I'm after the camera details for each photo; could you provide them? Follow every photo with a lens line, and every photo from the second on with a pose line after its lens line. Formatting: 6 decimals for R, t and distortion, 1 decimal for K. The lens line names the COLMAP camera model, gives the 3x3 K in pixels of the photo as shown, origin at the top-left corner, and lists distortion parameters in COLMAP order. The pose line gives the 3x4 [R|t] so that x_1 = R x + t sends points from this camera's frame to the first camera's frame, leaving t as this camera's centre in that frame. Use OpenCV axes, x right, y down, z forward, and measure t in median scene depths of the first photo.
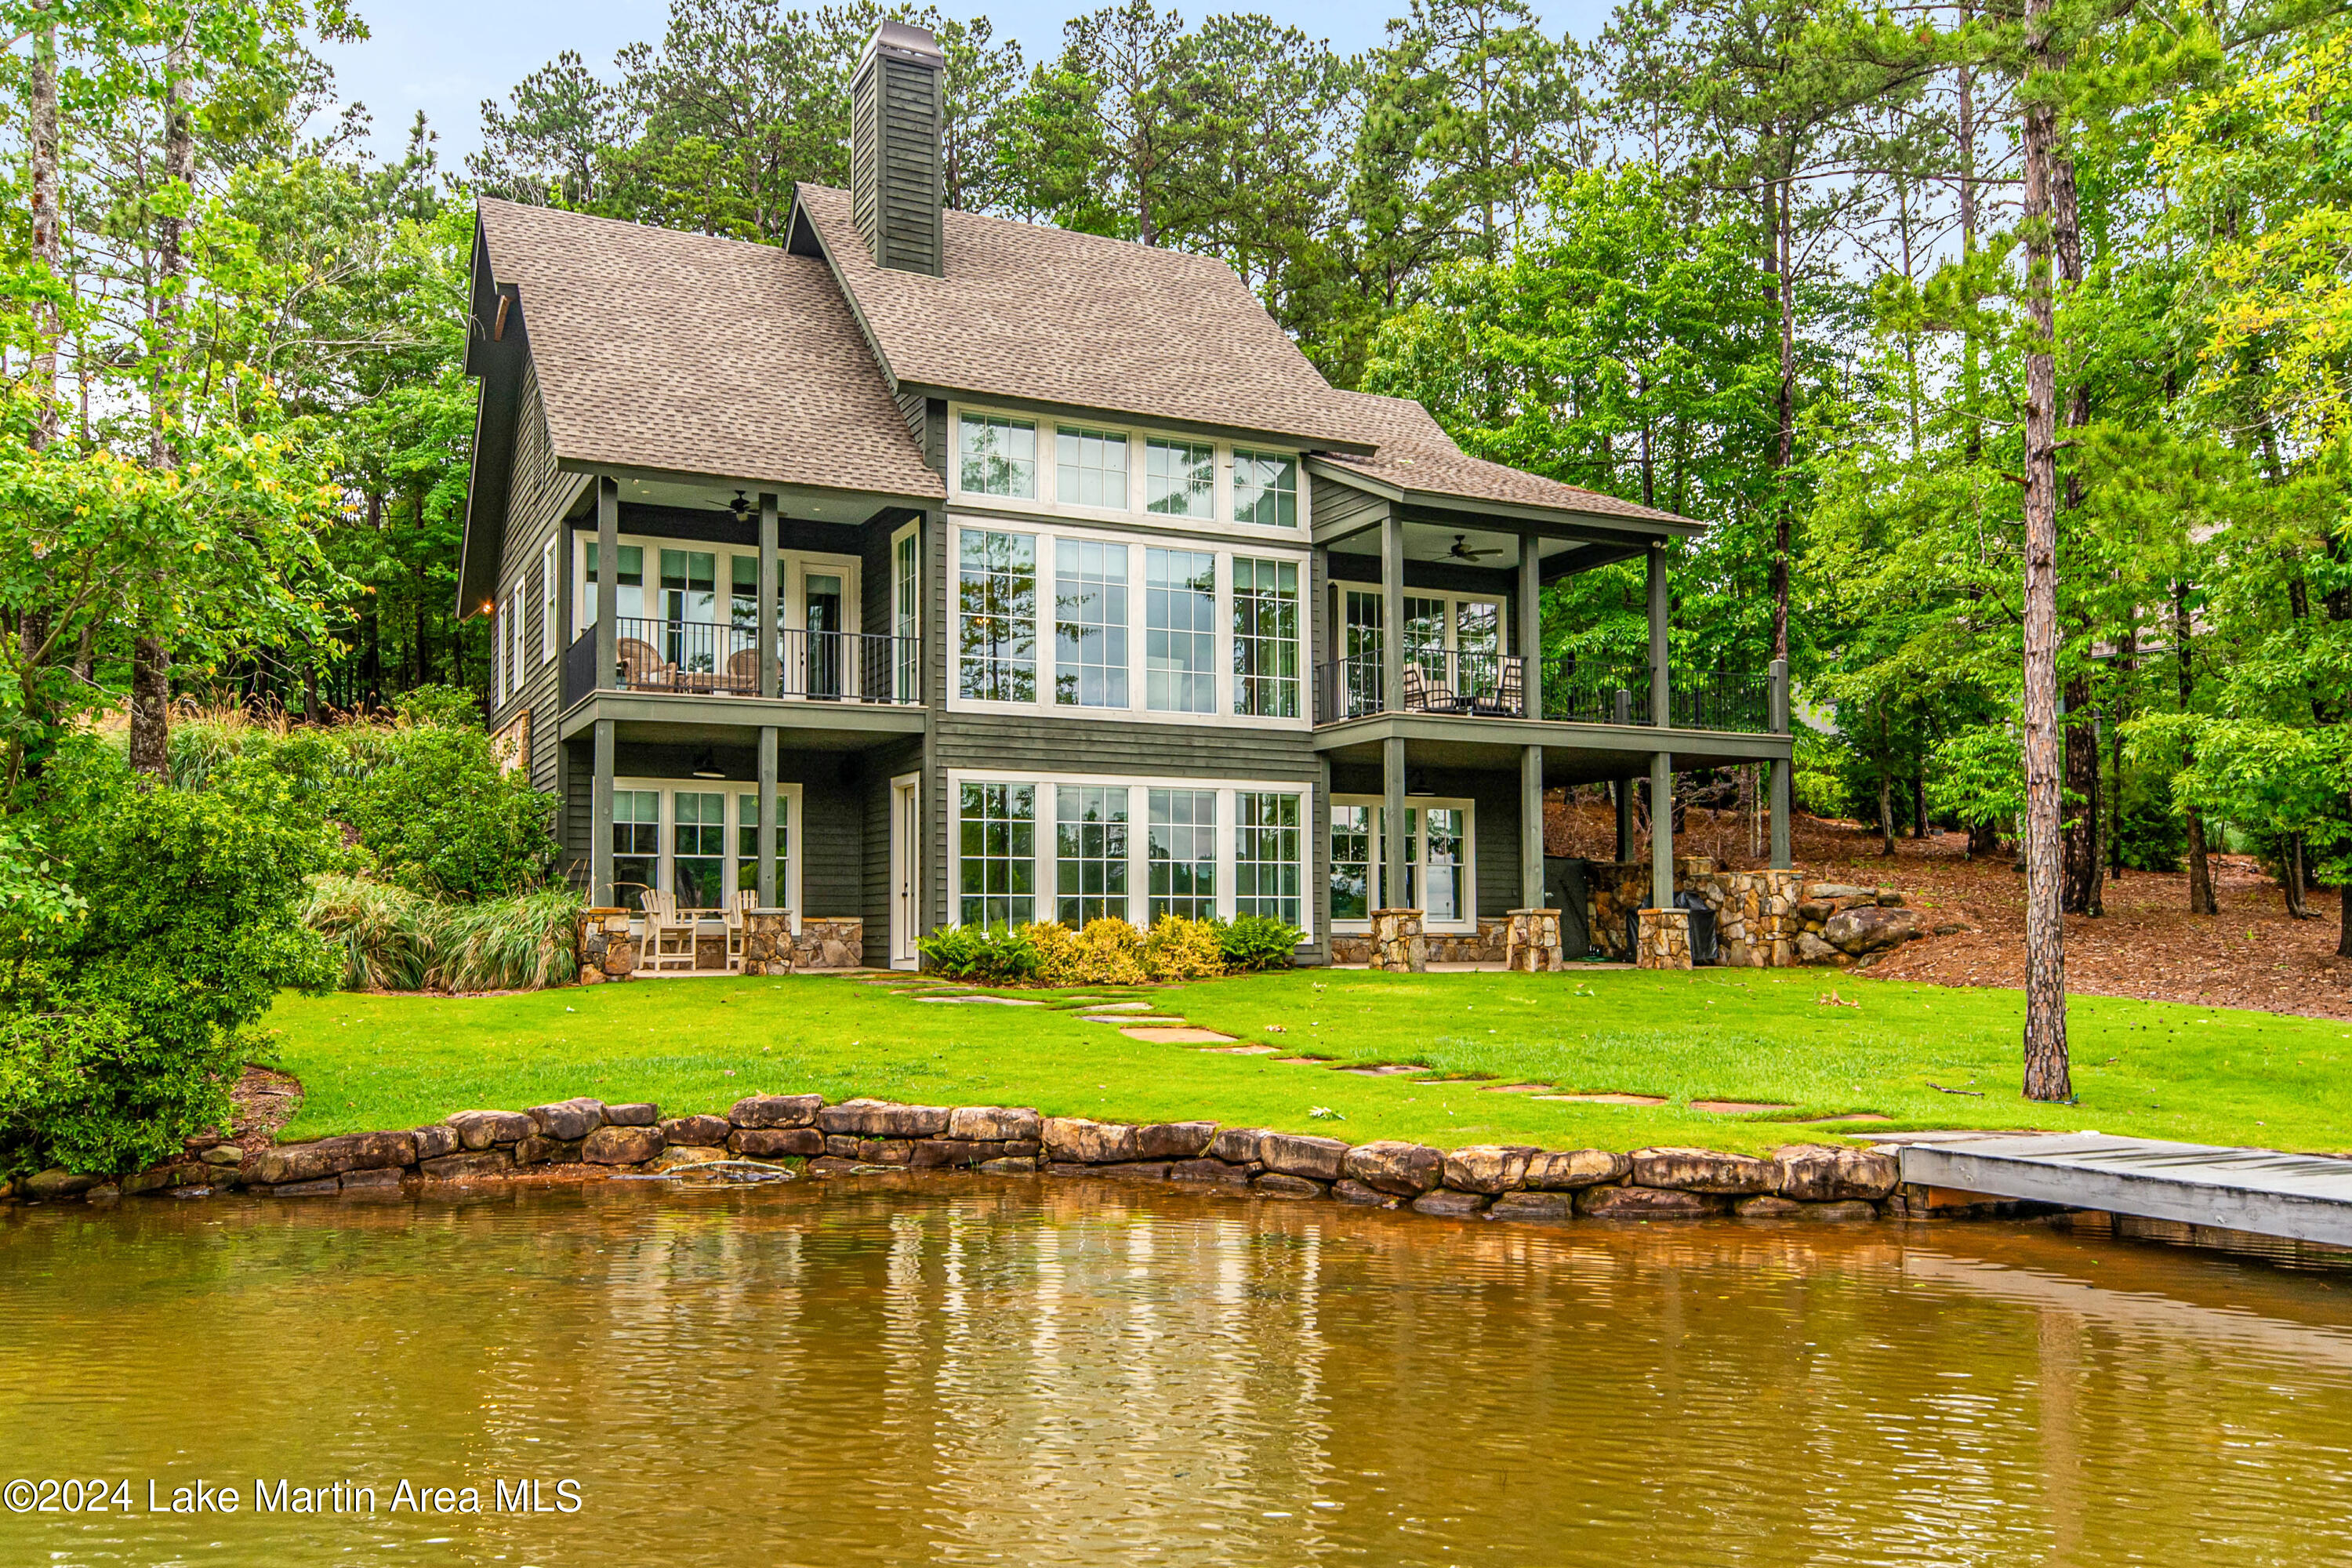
lens RADIAL K [[1851.1, 0, 1165.6], [0, 1851.1, 874.5], [0, 0, 1]] dist [0.002976, 0.016099]
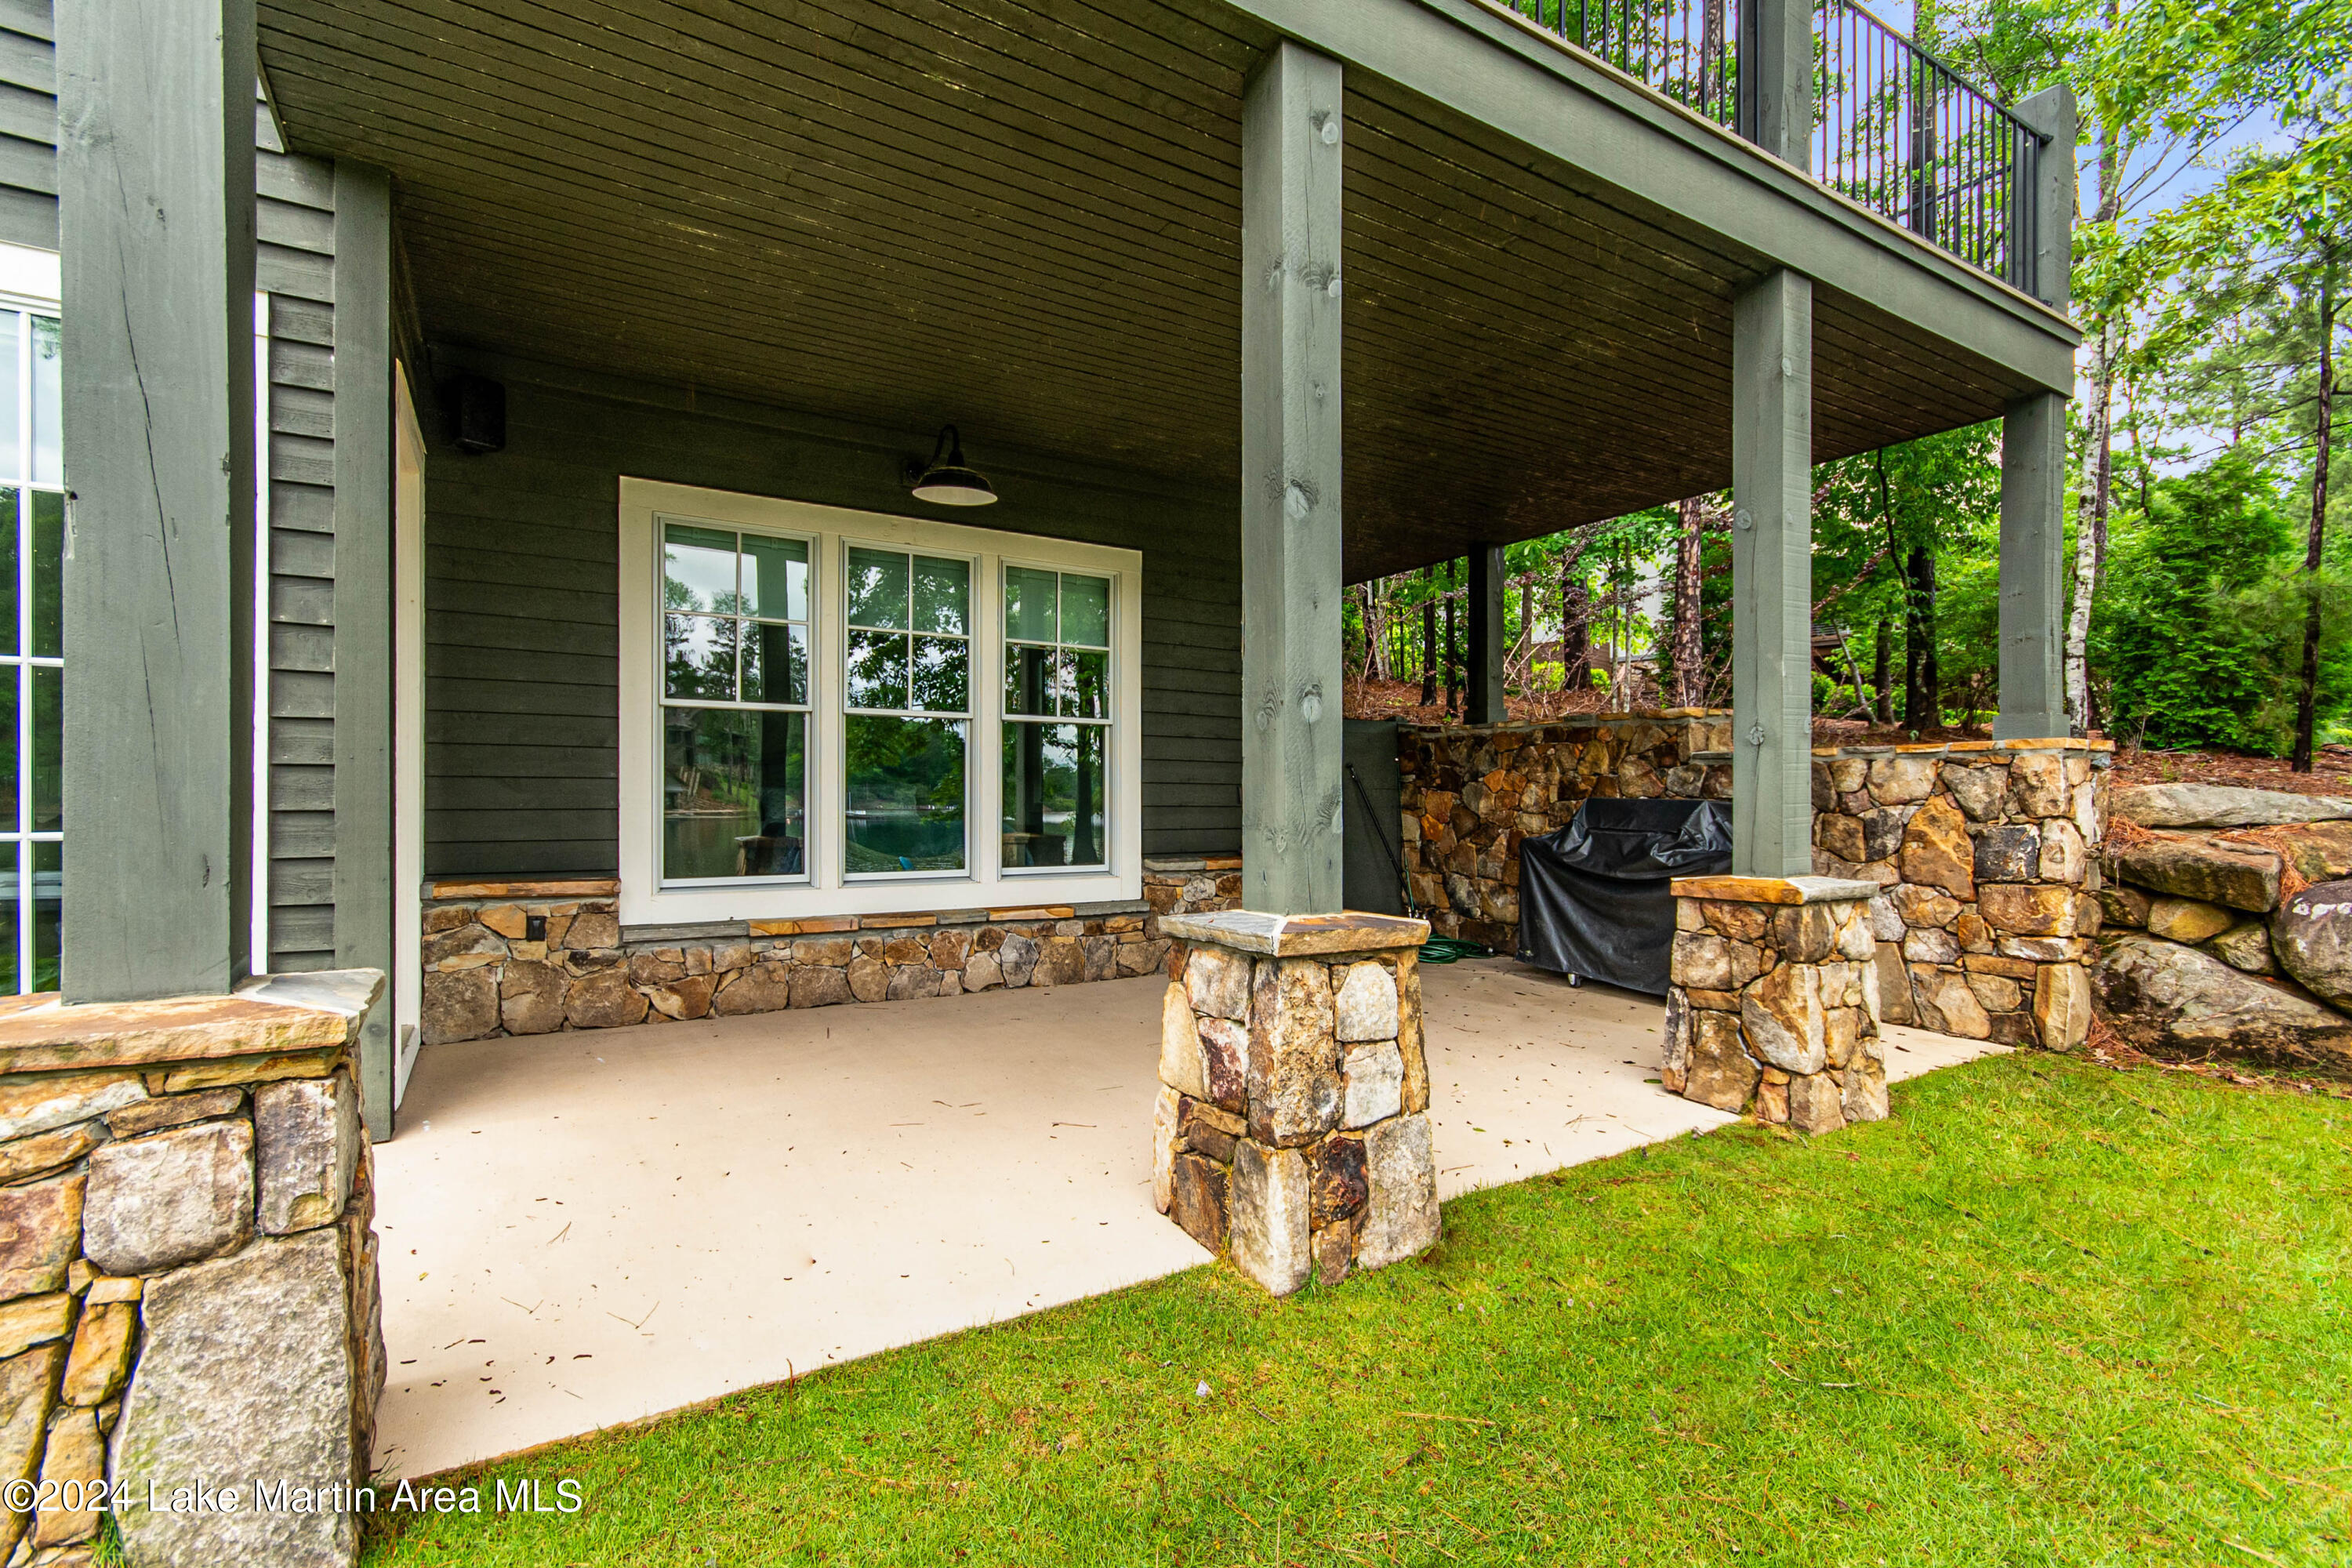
lens RADIAL K [[1042.1, 0, 1169.2], [0, 1042.1, 786.6], [0, 0, 1]] dist [0.001271, 0.000047]
pose [[0.996598, 0.007203, 0.082106, 0.166489], [-0.009367, 0.999618, 0.025997, 0.002505], [-0.081888, -0.026678, 0.996284, 0.838468]]
